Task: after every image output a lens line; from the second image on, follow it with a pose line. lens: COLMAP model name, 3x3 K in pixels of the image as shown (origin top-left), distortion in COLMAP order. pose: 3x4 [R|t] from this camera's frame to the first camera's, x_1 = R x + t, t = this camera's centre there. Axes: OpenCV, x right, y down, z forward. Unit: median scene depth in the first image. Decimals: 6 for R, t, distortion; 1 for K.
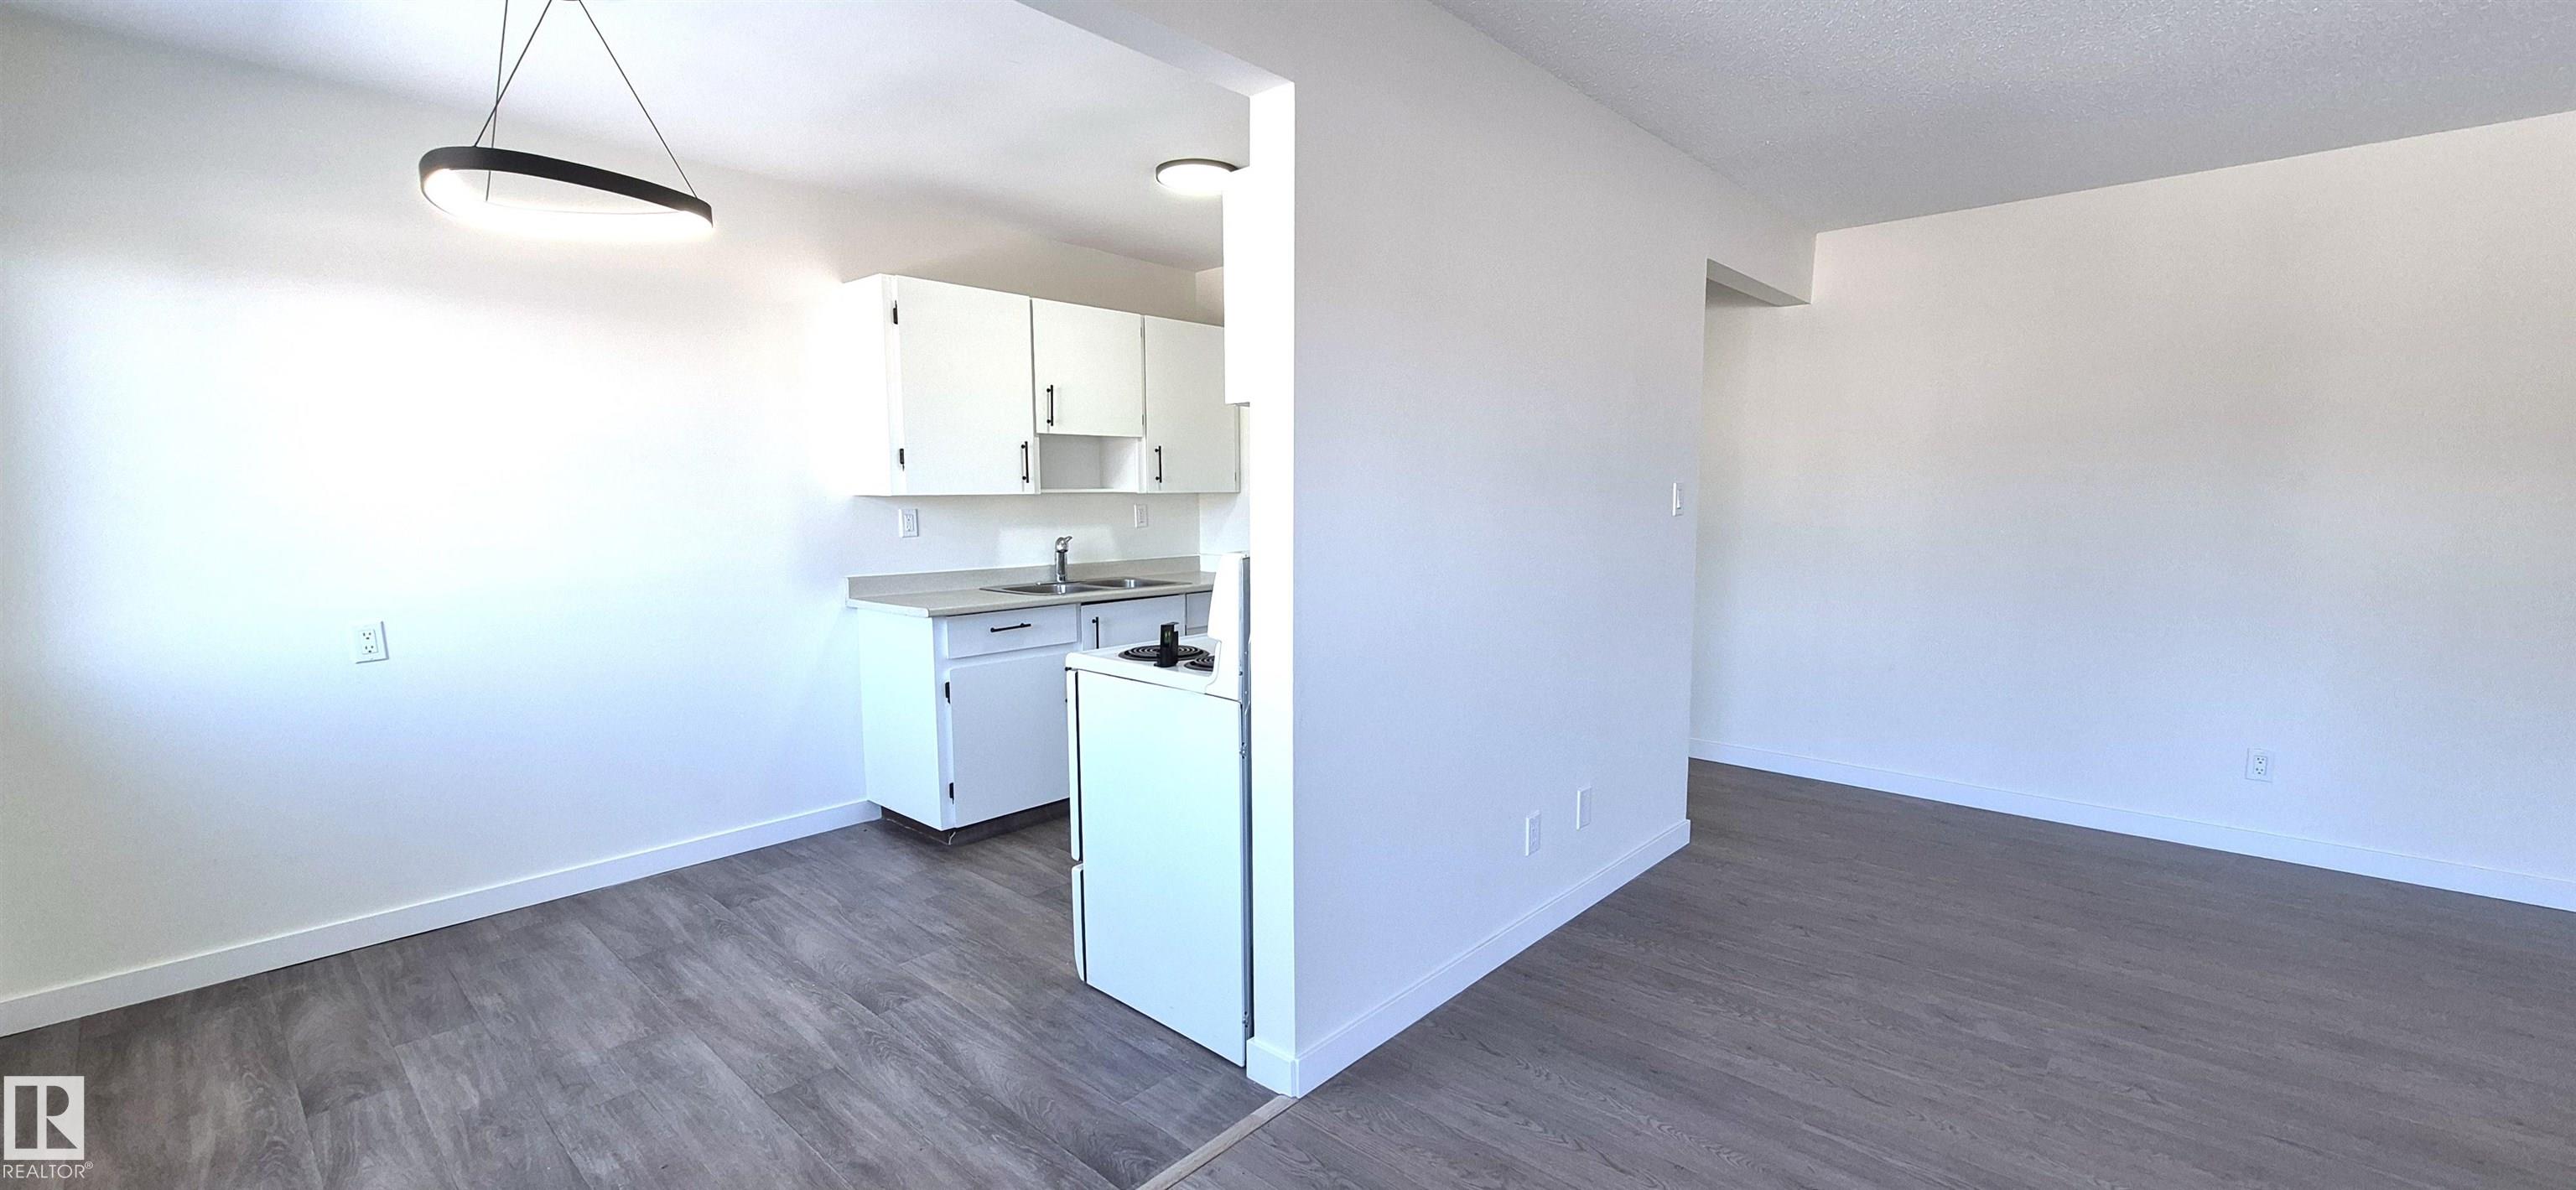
lens RADIAL K [[1009.8, 0, 1308.1], [0, 1009.8, 592.4], [0, 0, 1]] dist [0.009676, -0.000206]
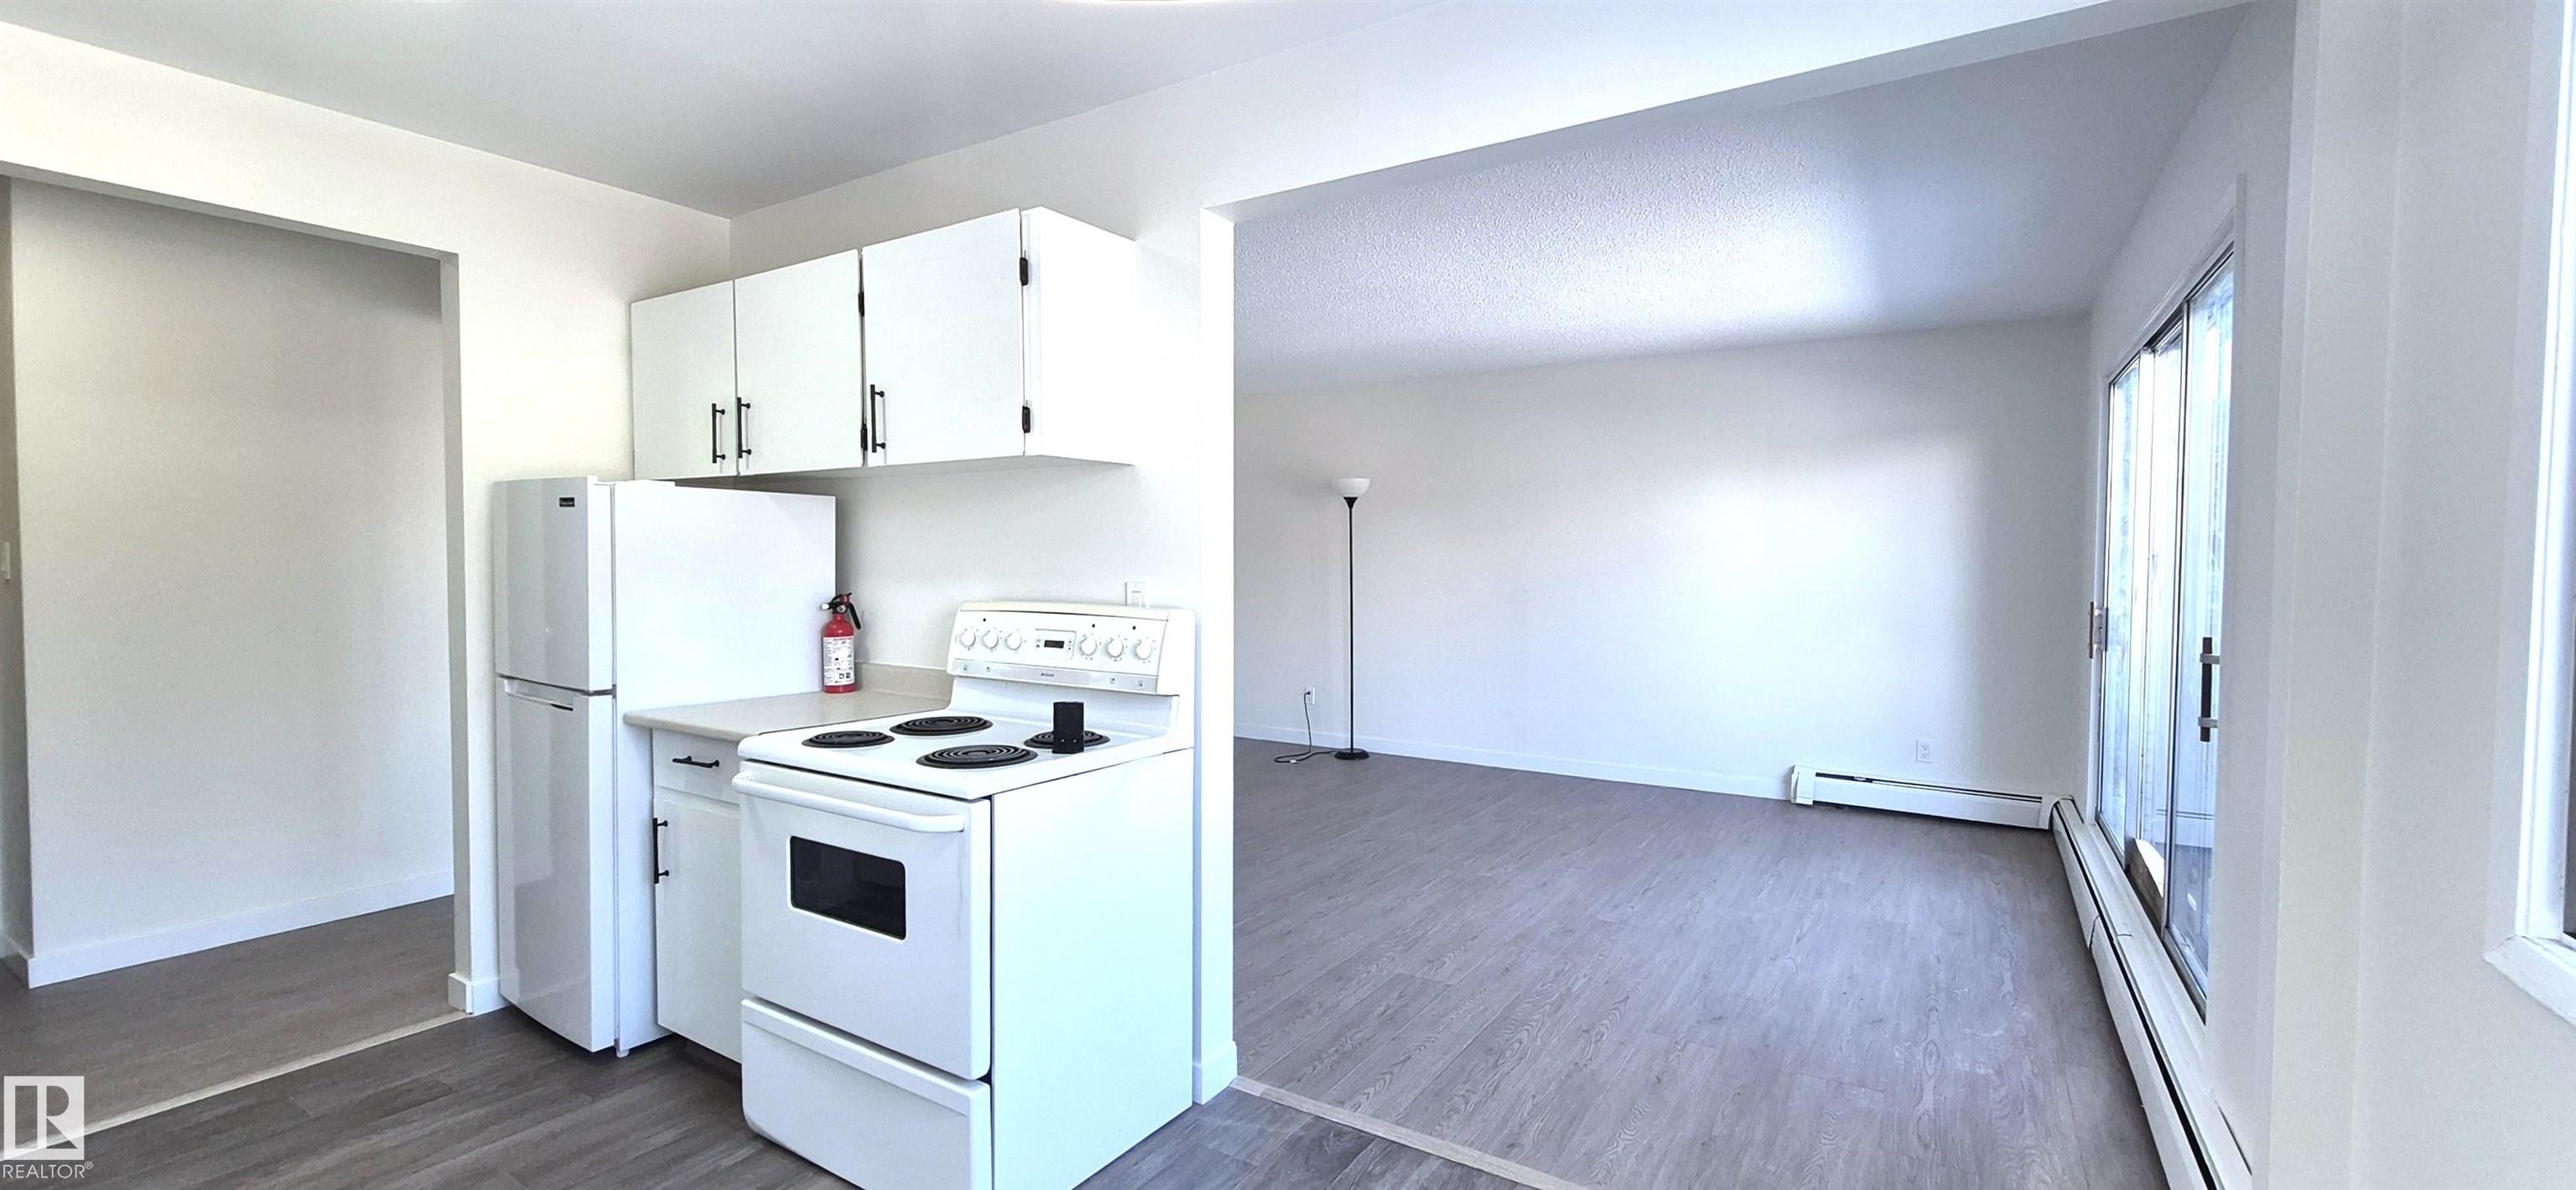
lens RADIAL K [[1009.8, 0, 1308.1], [0, 1009.8, 592.4], [0, 0, 1]] dist [0.009676, -0.000206]
pose [[-0.143072, -0.029811, 0.989263, -0.635234], [0.098632, 0.994141, 0.044223, -0.049428], [-0.984785, 0.103900, -0.139293, 0.566652]]
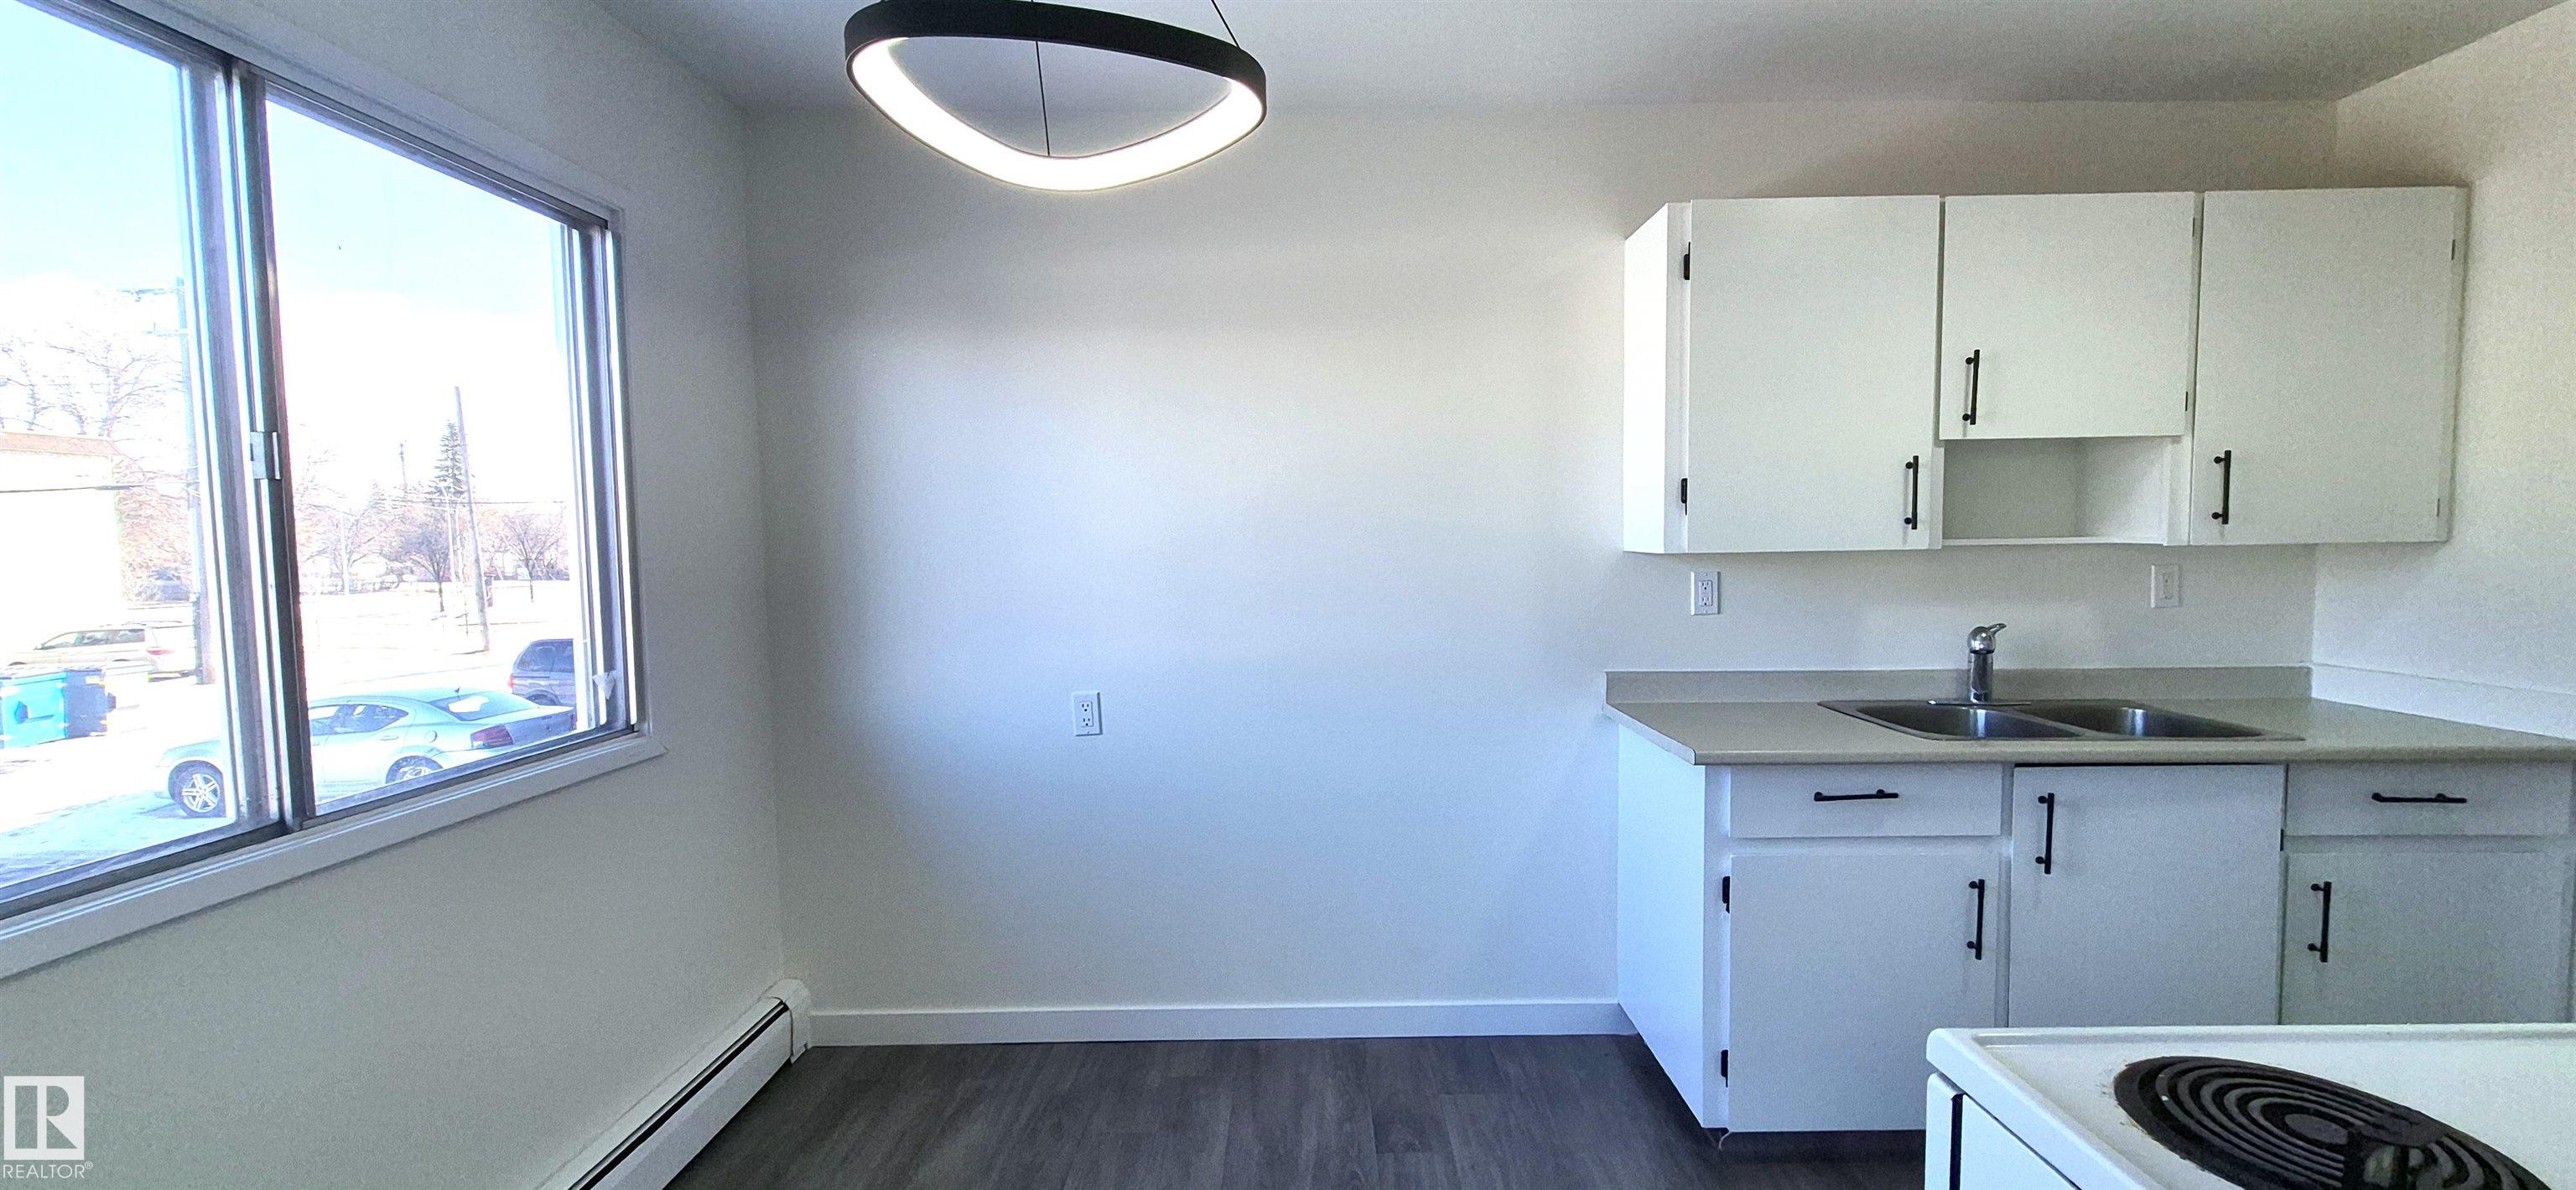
lens RADIAL K [[1009.8, 0, 1308.1], [0, 1009.8, 592.4], [0, 0, 1]] dist [0.009676, -0.000206]
pose [[0.661619, 0.038193, -0.748867, -0.081610], [-0.065833, 0.997804, -0.007273, -0.049759], [0.746945, 0.054112, 0.662680, 0.396609]]
